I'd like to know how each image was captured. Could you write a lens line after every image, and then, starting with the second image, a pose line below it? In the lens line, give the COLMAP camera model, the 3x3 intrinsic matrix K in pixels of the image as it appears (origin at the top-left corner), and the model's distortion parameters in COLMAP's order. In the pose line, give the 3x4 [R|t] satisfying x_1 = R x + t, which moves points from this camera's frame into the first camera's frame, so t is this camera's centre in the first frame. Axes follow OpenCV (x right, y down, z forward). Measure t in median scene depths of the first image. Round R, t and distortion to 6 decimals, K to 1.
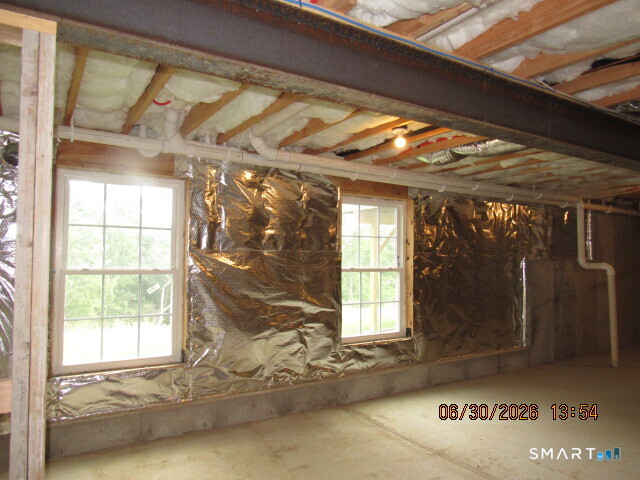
lens RADIAL K [[457.1, 0, 318.8], [0, 457.1, 242.0], [0, 0, 1]] dist [-0.029758, 0.014315]
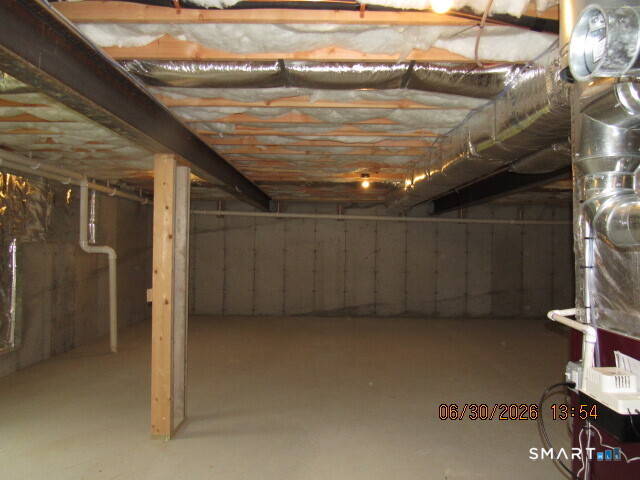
lens RADIAL K [[457.1, 0, 318.4], [0, 457.1, 240.6], [0, 0, 1]] dist [-0.029758, 0.014315]
pose [[0.542972, 0.014798, 0.839621, 0.063316], [-0.039377, 0.999194, 0.007854, 0.008710], [-0.838827, -0.037326, 0.543116, 0.096705]]
